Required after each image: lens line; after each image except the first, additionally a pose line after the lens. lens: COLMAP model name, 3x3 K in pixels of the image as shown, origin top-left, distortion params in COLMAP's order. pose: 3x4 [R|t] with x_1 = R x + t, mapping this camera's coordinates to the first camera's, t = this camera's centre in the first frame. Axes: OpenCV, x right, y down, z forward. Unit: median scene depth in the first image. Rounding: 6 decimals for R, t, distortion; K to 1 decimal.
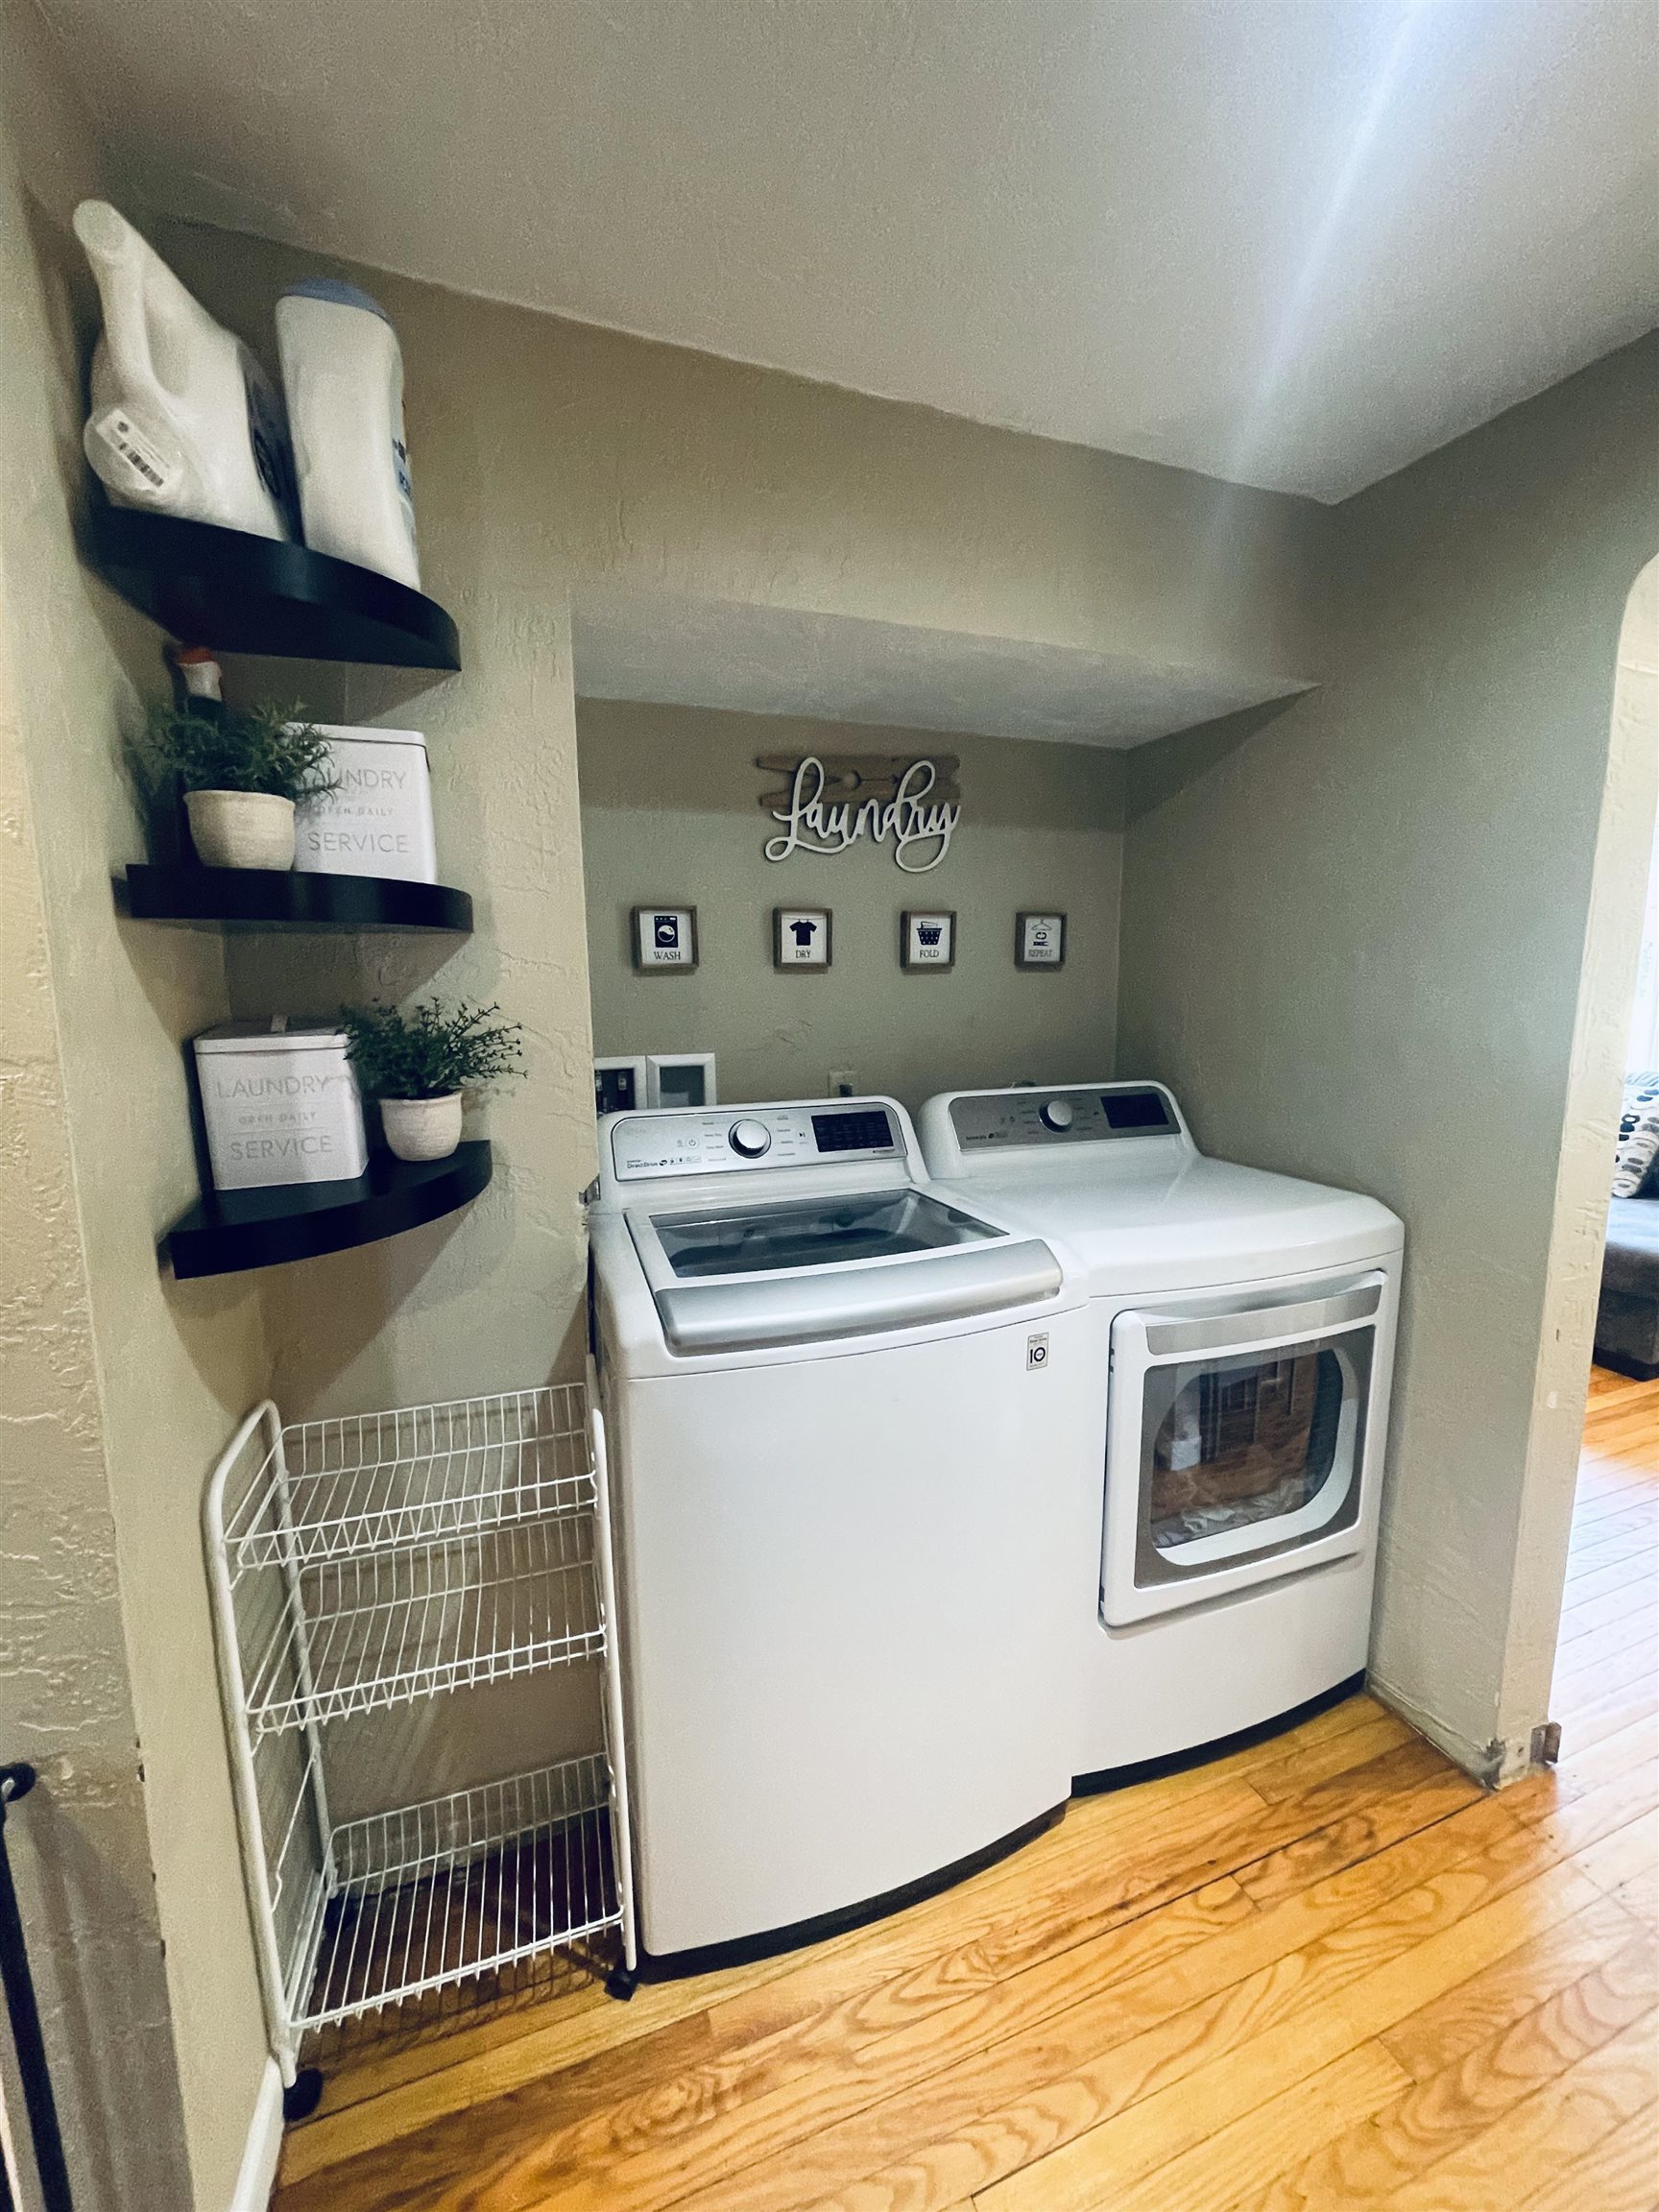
lens RADIAL K [[891.3, 0, 832.1], [0, 891.3, 1107.6], [0, 0, 1]] dist [-0.009373, 0.001886]
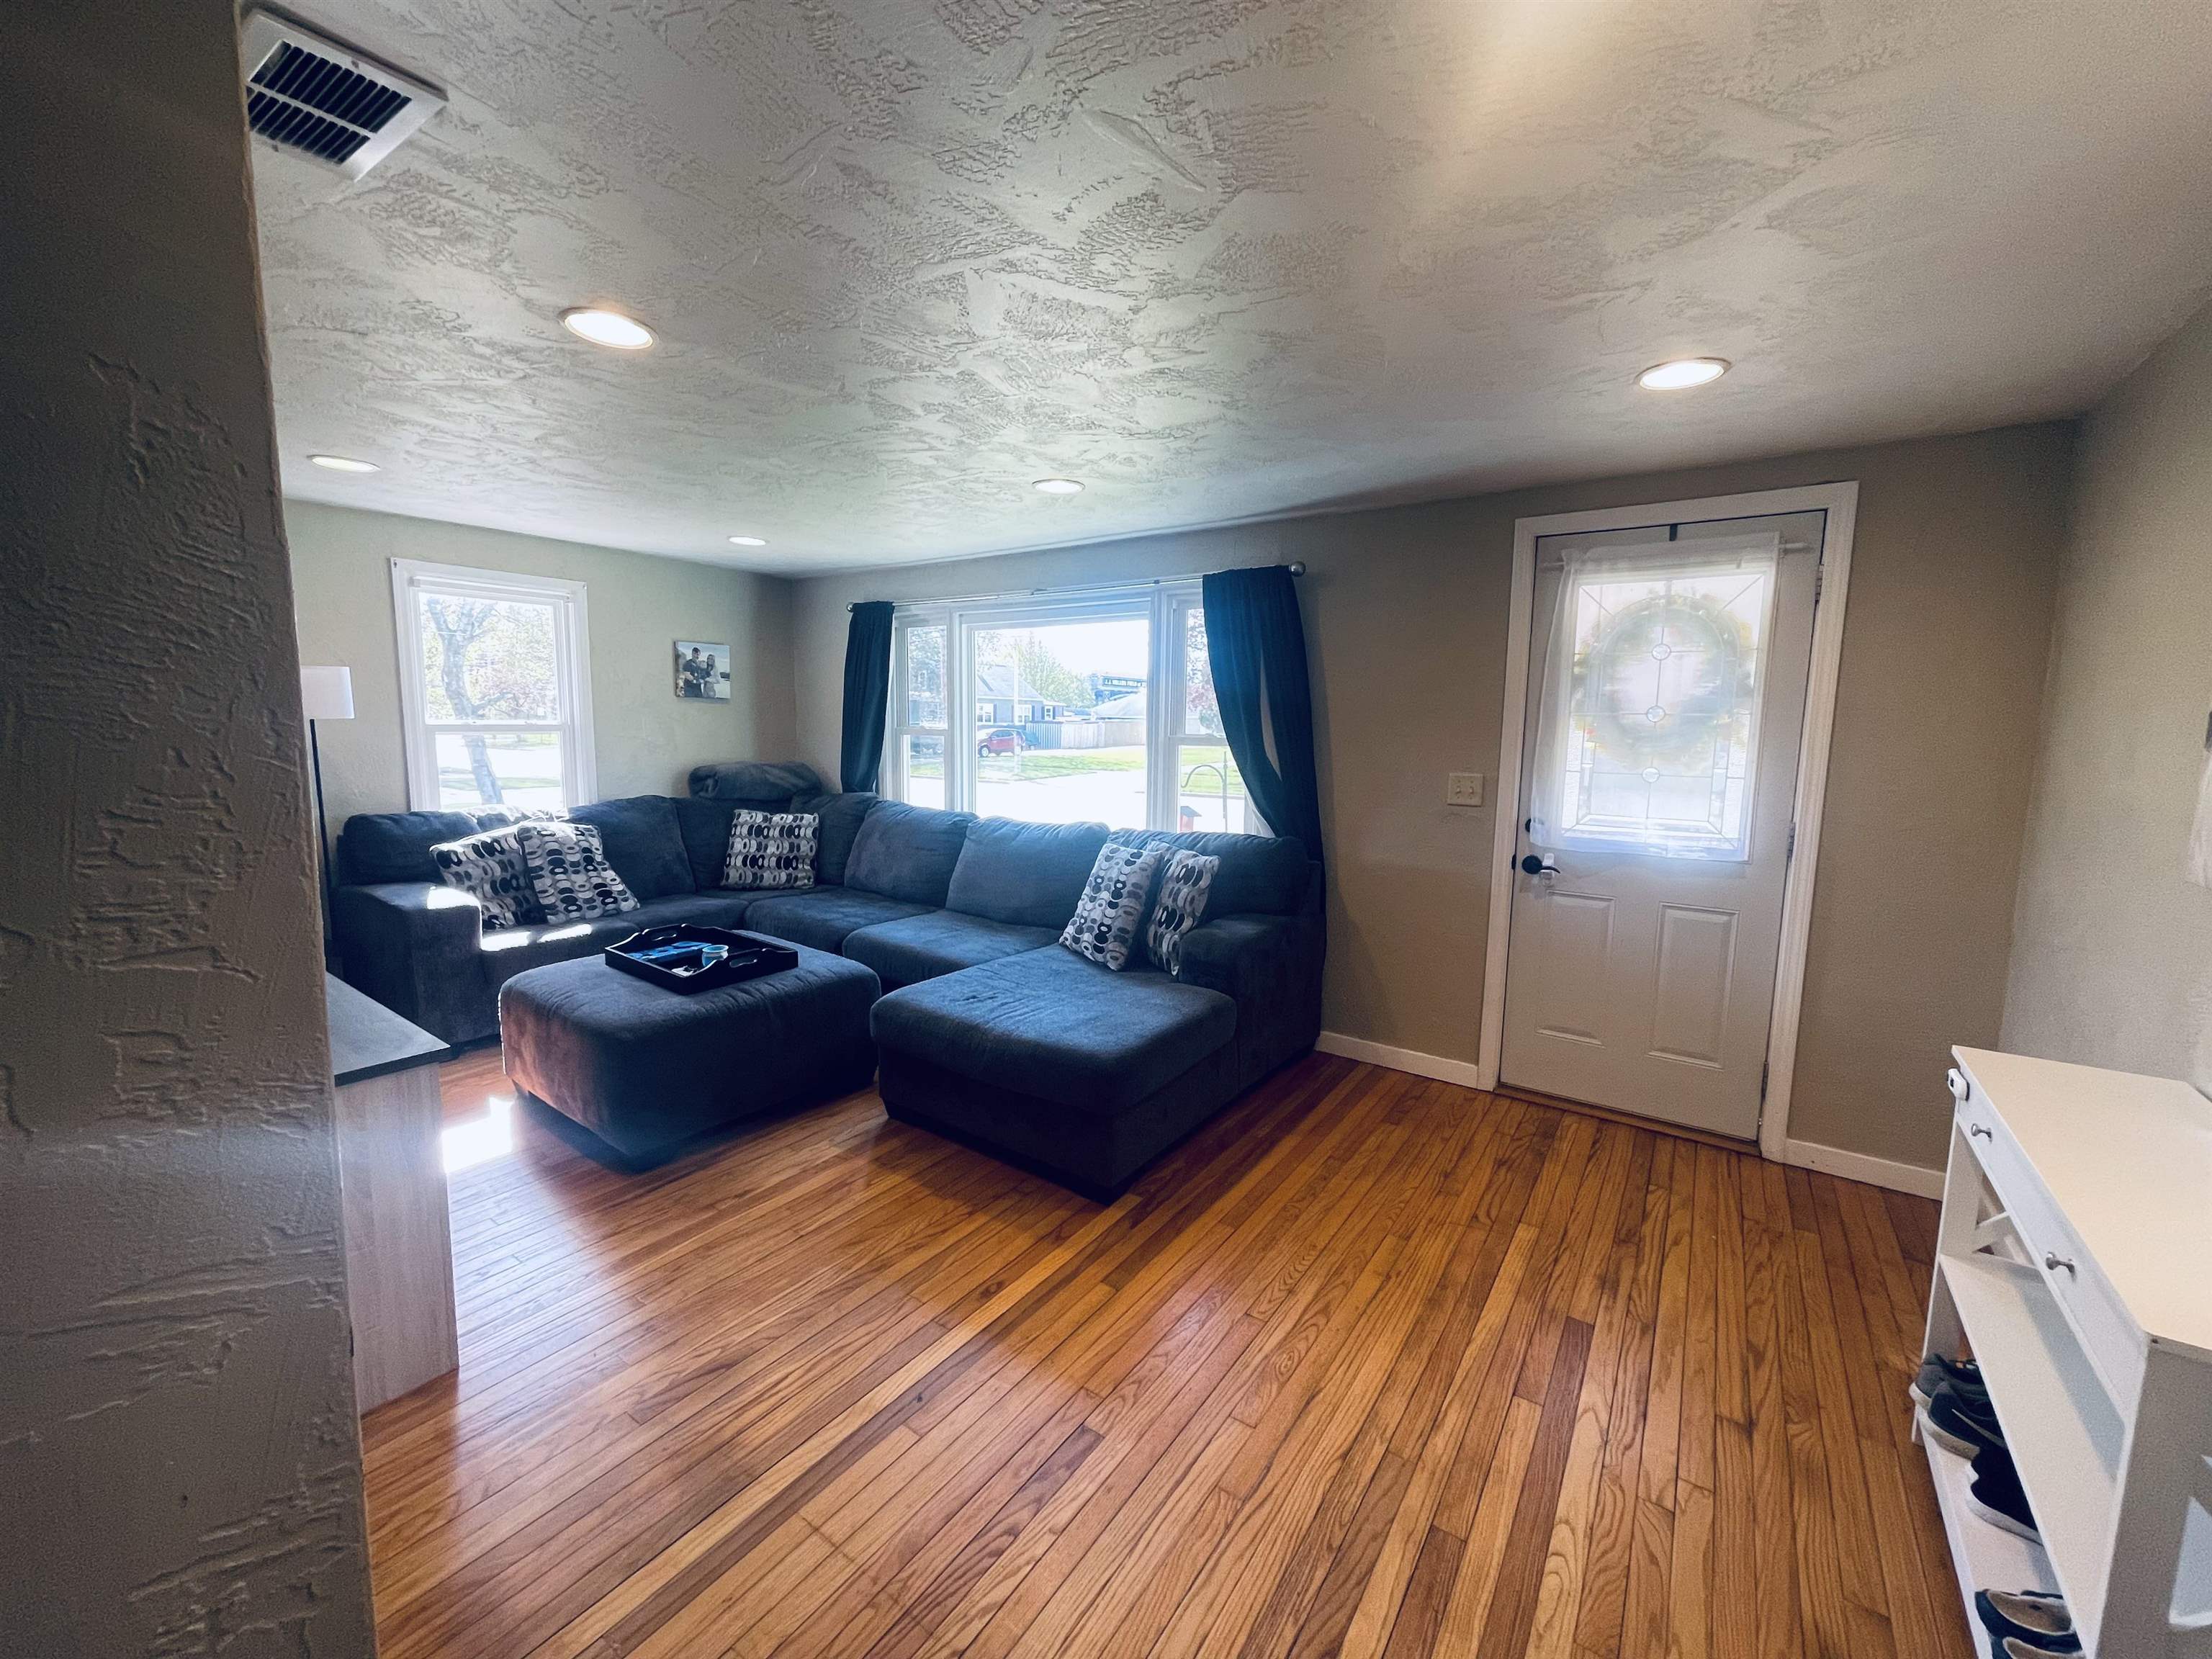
lens RADIAL K [[891.3, 0, 1101.3], [0, 891.3, 821.1], [0, 0, 1]] dist [-0.009373, 0.001886]
pose [[0.828539, -0.041895, 0.558361, 0.358254], [0.064126, 0.997735, -0.020293, -0.038392], [-0.556247, 0.052619, 0.829350, 0.214053]]
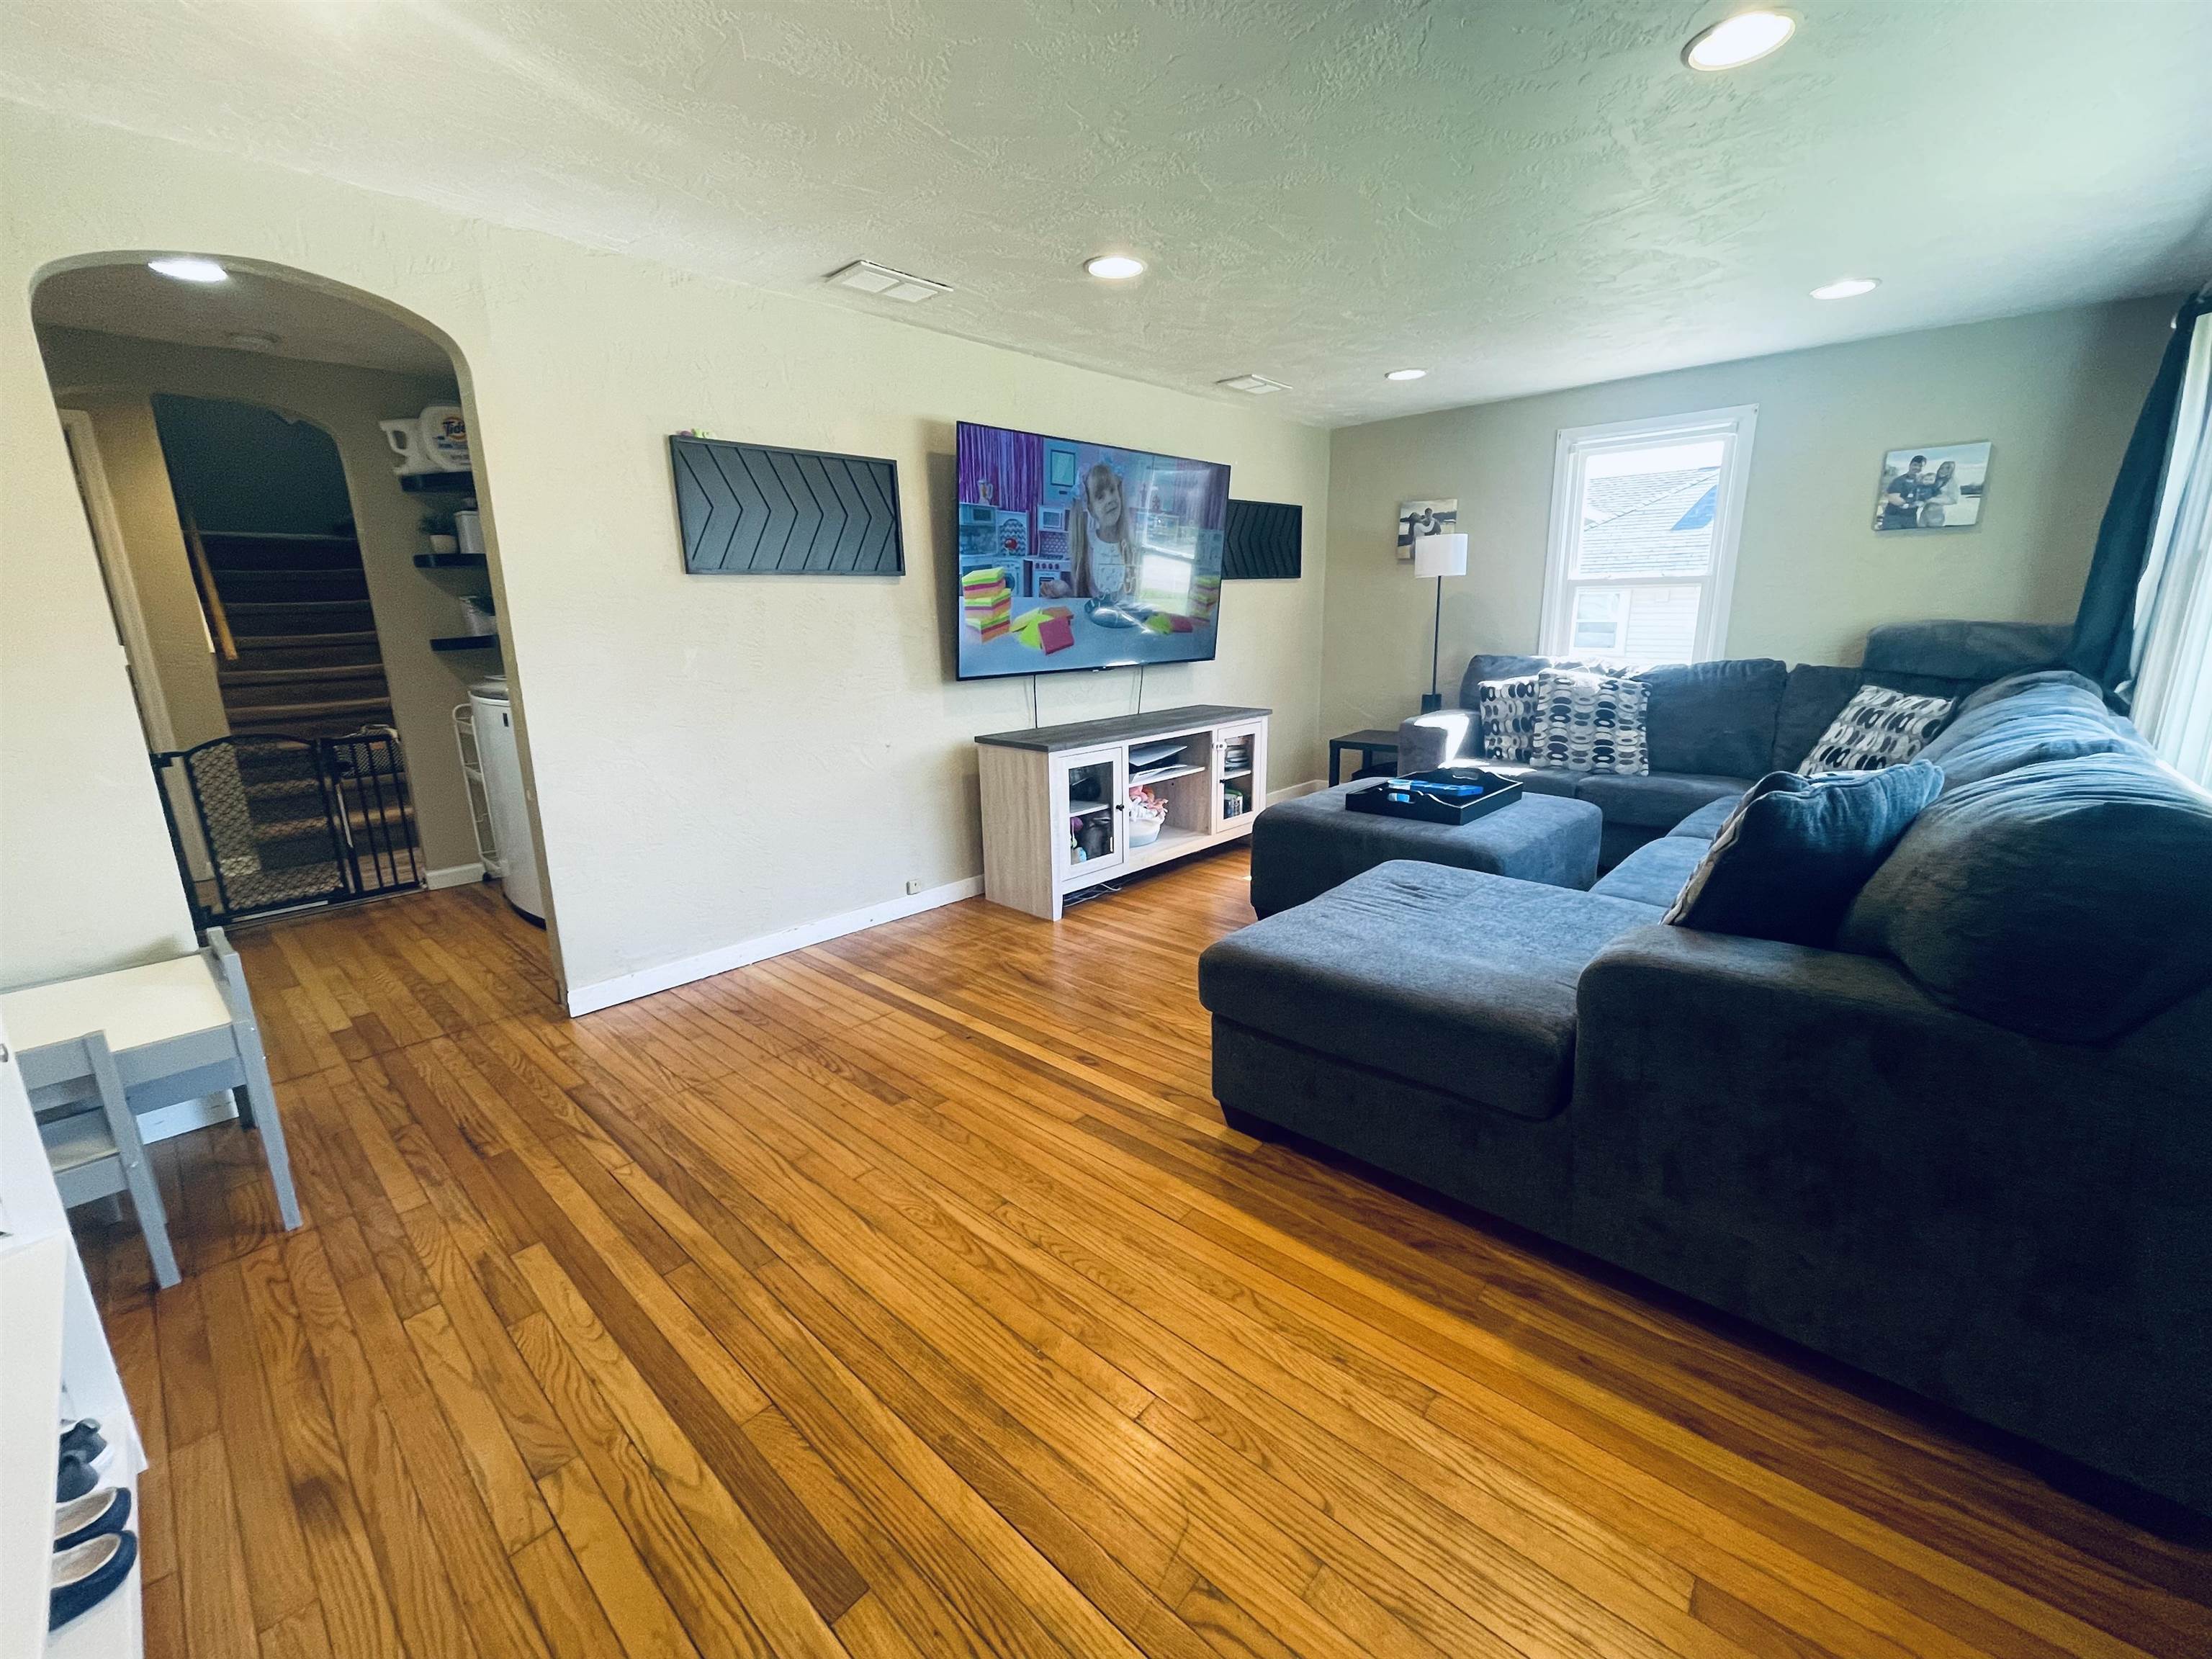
lens RADIAL K [[891.3, 0, 1108.0], [0, 891.3, 832.1], [0, 0, 1]] dist [-0.009373, 0.001886]
pose [[0.456514, 0.214296, -0.863523, 1.140243], [-0.126237, 0.976342, 0.175557, -0.027638], [0.880715, 0.028865, 0.472766, 0.454076]]
